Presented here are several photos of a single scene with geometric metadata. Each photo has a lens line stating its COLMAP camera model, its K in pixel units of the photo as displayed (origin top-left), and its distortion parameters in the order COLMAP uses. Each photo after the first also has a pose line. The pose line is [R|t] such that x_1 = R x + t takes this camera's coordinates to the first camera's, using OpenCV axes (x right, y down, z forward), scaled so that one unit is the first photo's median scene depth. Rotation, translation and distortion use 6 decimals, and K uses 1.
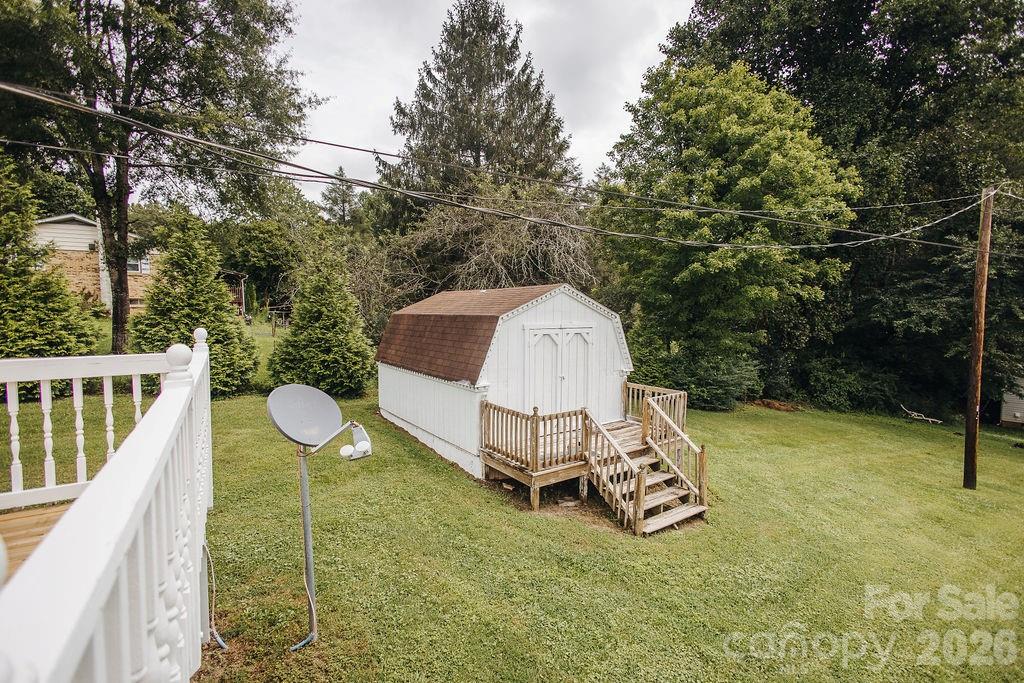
lens RADIAL K [[467.8, 0, 512.0], [0, 467.8, 339.4], [0, 0, 1]] dist [0.013699, -0.004354]
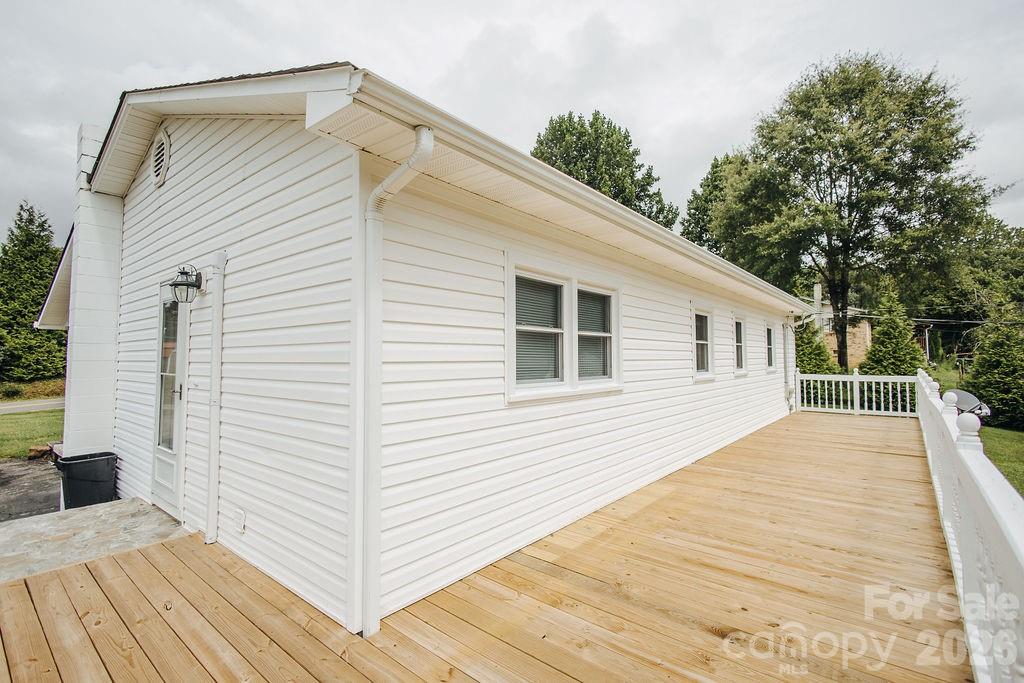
lens RADIAL K [[467.8, 0, 513.9], [0, 467.8, 339.2], [0, 0, 1]] dist [0.013699, -0.004354]
pose [[0.329495, -0.035850, -0.943476, 0.302583], [-0.055362, 0.996826, -0.057212, 0.023039], [0.942533, 0.071084, 0.326464, -0.552224]]
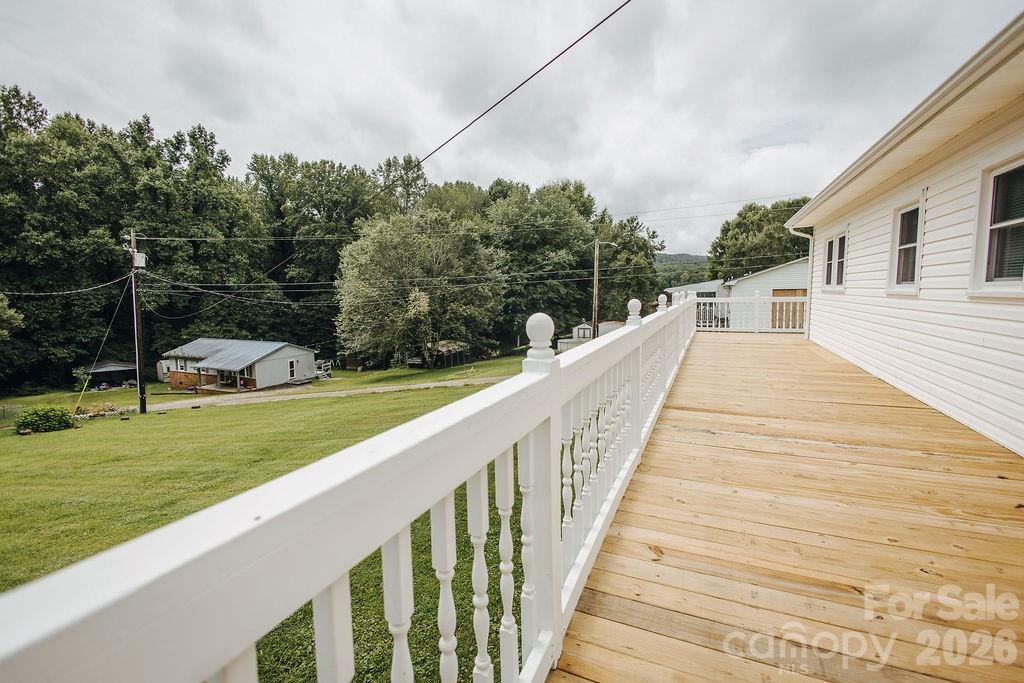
lens RADIAL K [[467.8, 0, 512.1], [0, 467.8, 342.7], [0, 0, 1]] dist [0.013699, -0.004354]
pose [[-0.574832, -0.007558, 0.818236, -0.140032], [0.146182, 0.982923, 0.111776, -0.017902], [-0.805108, 0.183864, -0.563911, 0.150789]]
